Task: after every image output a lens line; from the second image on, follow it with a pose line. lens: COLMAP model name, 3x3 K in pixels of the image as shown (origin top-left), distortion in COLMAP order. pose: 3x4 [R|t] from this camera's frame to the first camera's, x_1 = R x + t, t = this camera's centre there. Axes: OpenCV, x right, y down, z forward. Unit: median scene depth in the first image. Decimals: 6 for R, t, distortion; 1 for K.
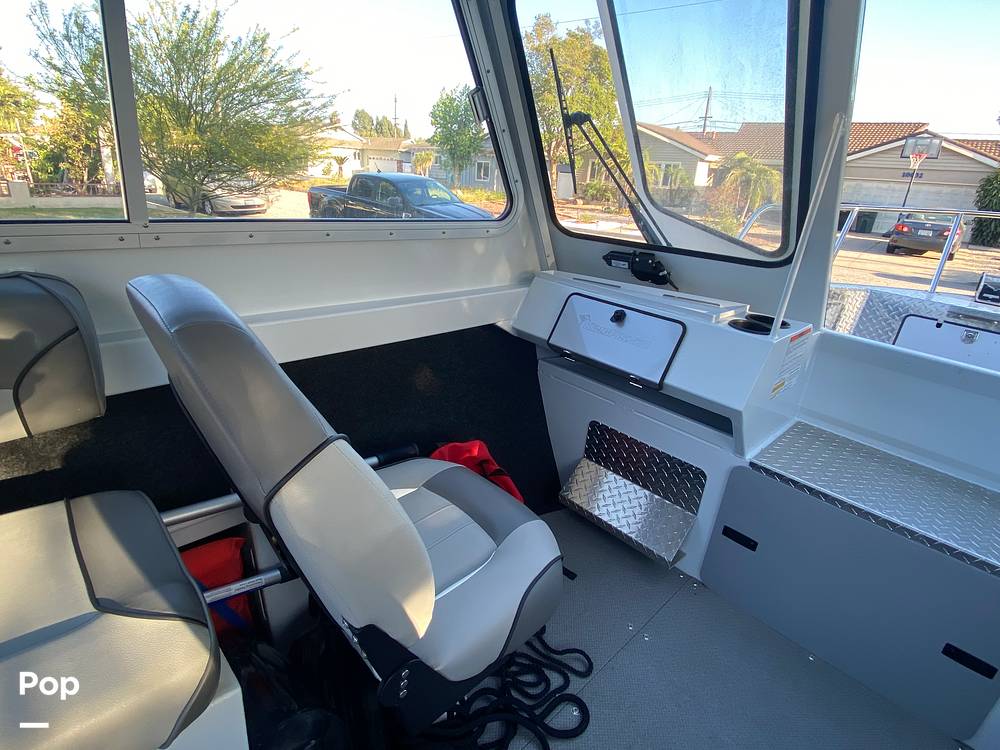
lens RADIAL K [[516.4, 0, 500.0], [0, 516.4, 375.0], [0, 0, 1]] dist [0.031890, -0.026160]
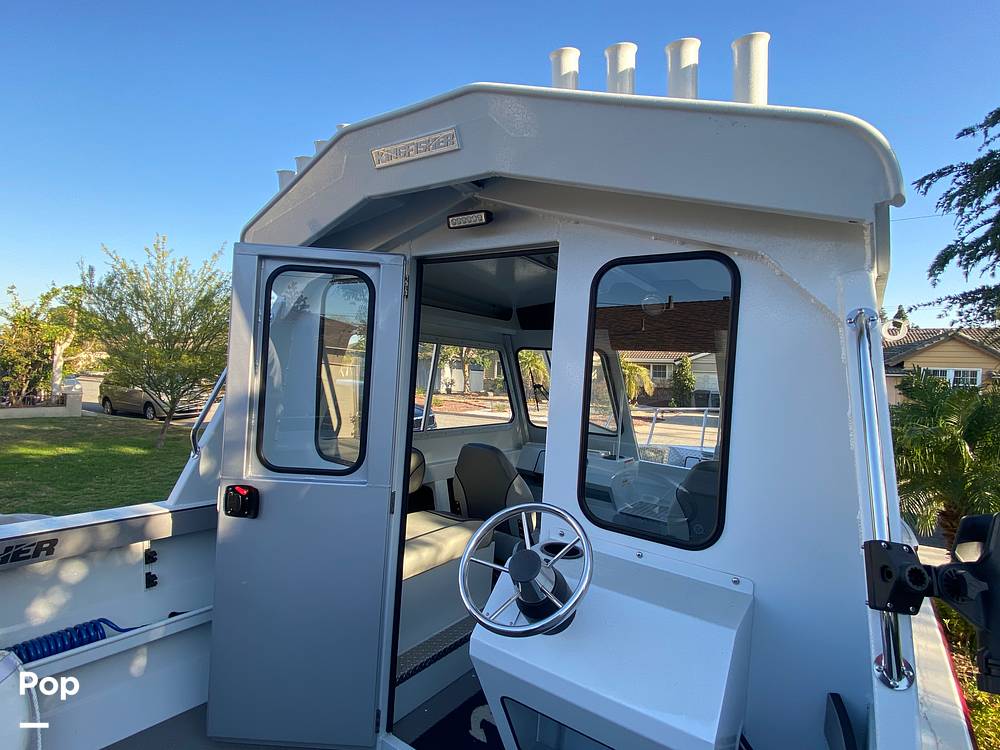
lens RADIAL K [[516.4, 0, 500.0], [0, 516.4, 375.0], [0, 0, 1]] dist [0.031890, -0.026160]
pose [[0.983801, -0.024586, 0.177569, -0.447818], [0.084778, 0.936587, -0.340025, 0.298341], [-0.157949, 0.349571, 0.923500, -1.255549]]
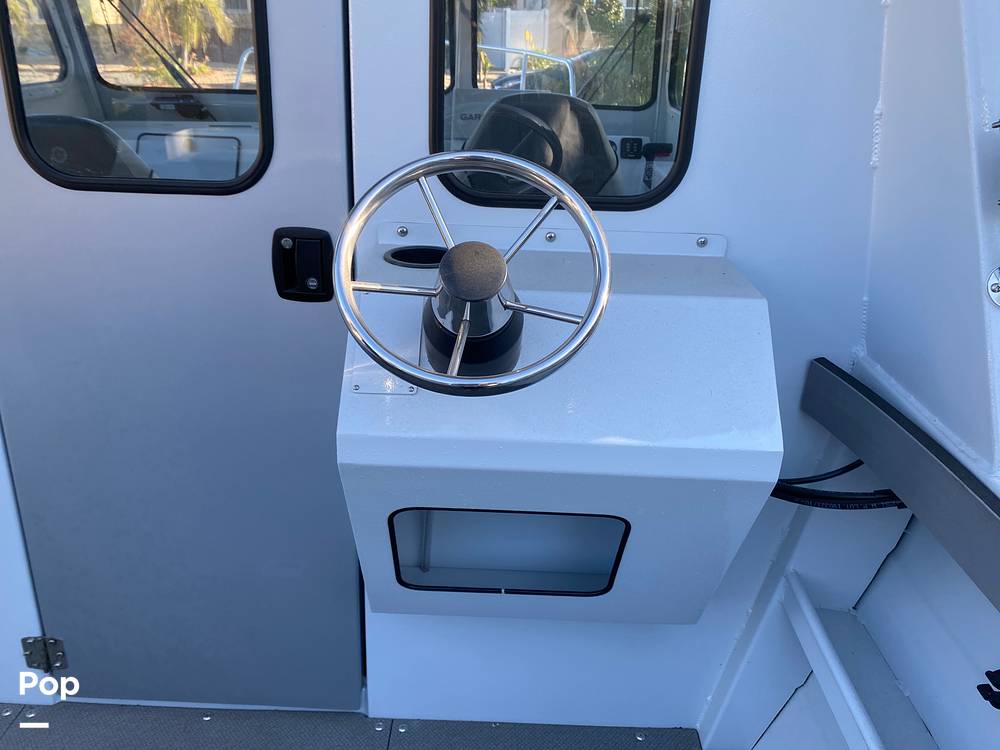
lens RADIAL K [[844.5, 0, 500.0], [0, 844.5, 375.0], [0, 0, 1]] dist [-0.000674, -0.003927]
pose [[0.716639, -0.319754, 0.619827, -0.643294], [0.282966, 0.945582, 0.160639, 0.287567], [-0.637462, 0.060270, 0.768121, -1.004327]]
